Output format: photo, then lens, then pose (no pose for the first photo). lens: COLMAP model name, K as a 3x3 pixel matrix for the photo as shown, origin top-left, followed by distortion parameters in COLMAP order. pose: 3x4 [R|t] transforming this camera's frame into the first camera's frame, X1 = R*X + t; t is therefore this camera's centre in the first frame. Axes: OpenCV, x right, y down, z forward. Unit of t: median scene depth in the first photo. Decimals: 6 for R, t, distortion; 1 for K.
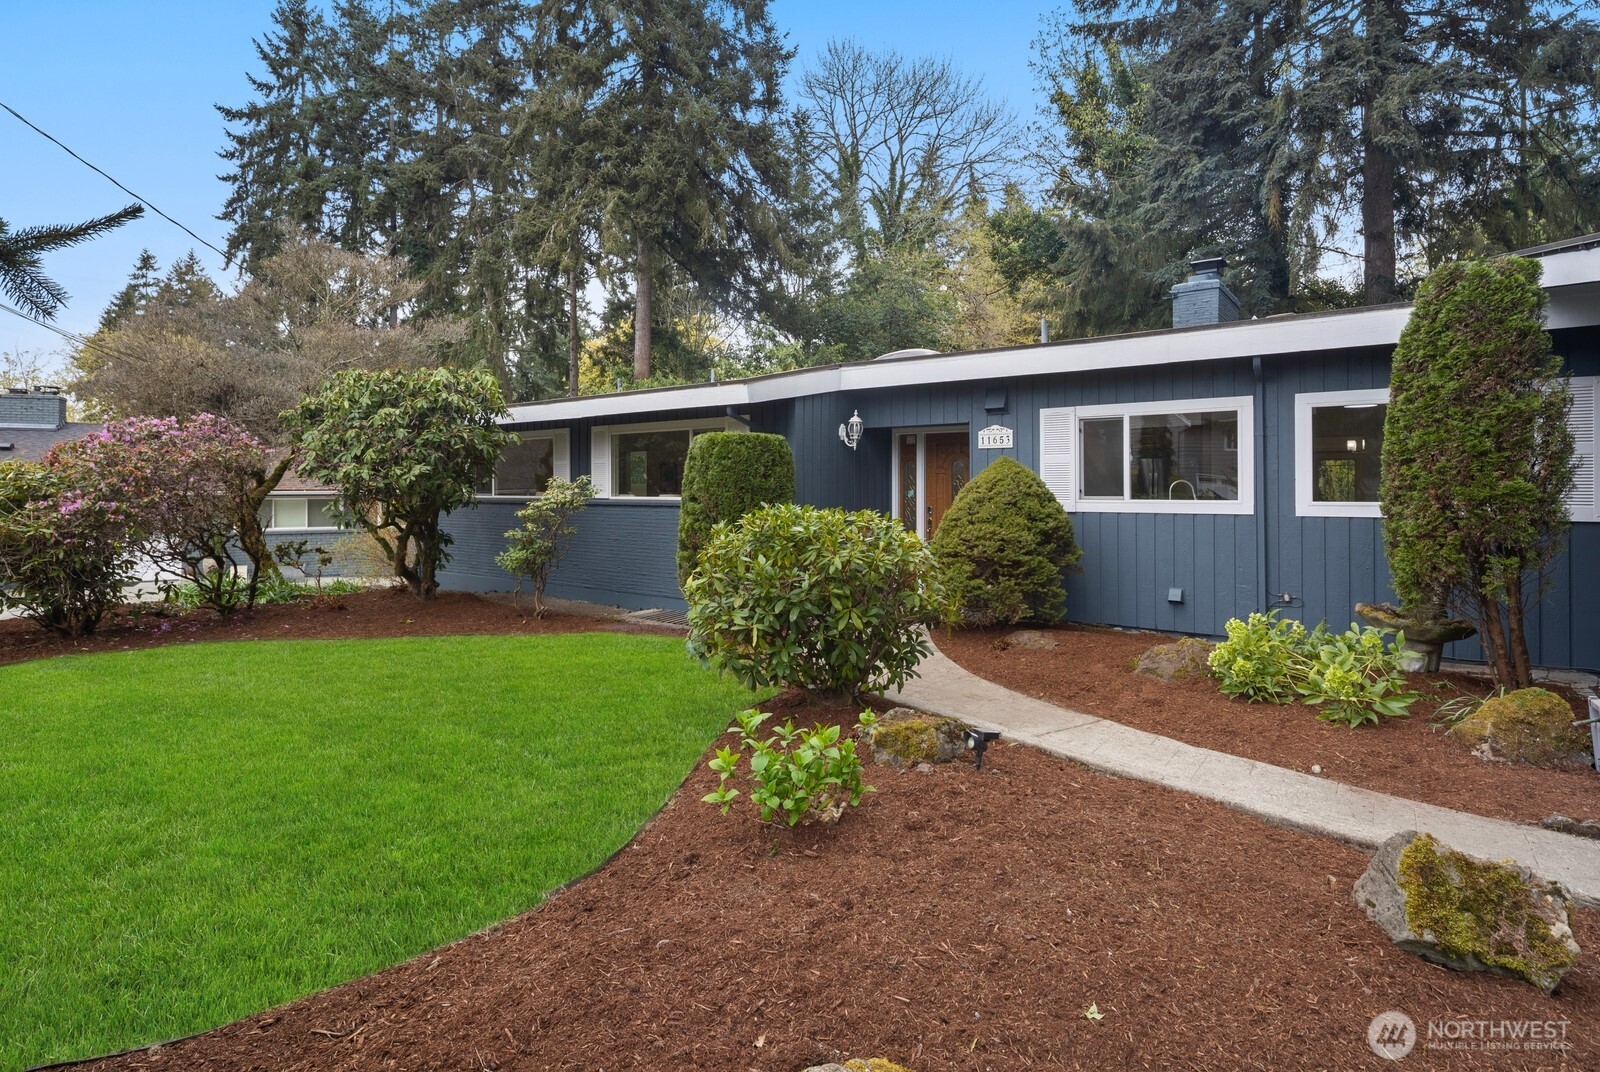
lens RADIAL K [[785.9, 0, 799.3], [0, 785.9, 479.7], [0, 0, 1]] dist [0.000786, -0.000304]
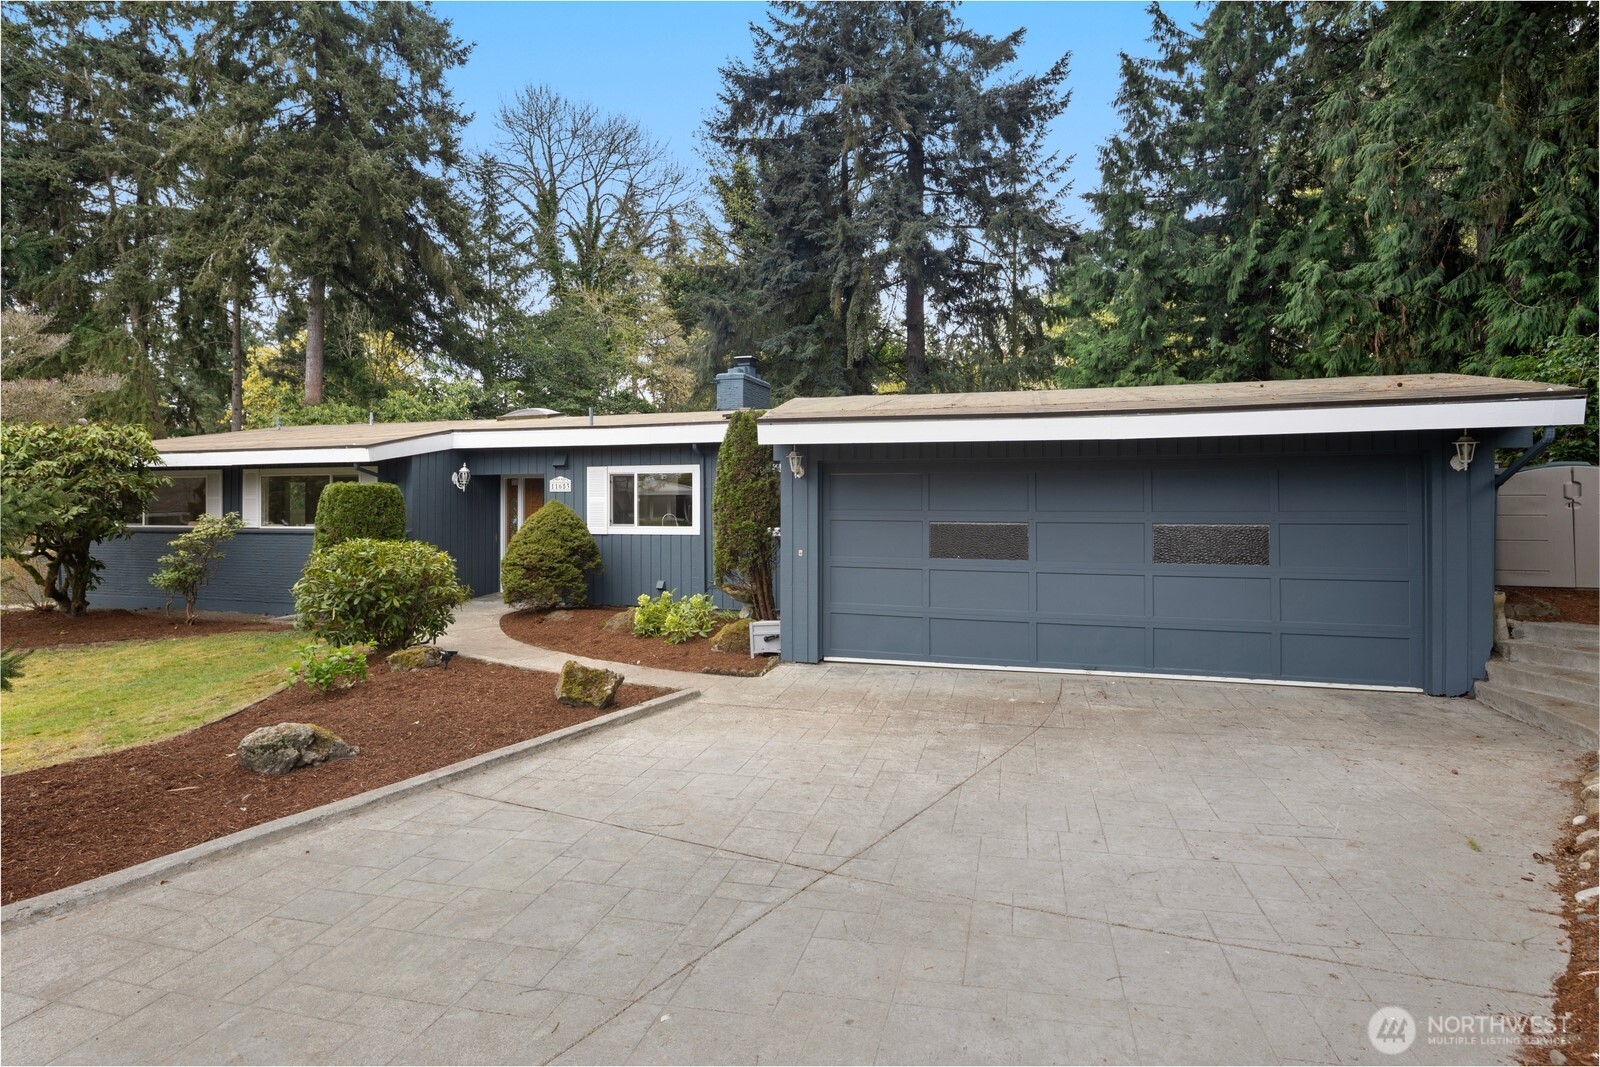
lens RADIAL K [[775.2, 0, 801.2], [0, 775.2, 484.4], [0, 0, 1]] dist [-0.000306, -0.002427]
pose [[0.941616, 0.002448, 0.336679, 0.073546], [-0.000047, 0.999975, -0.007138, -0.017379], [-0.336688, 0.006705, 0.941592, -0.213095]]
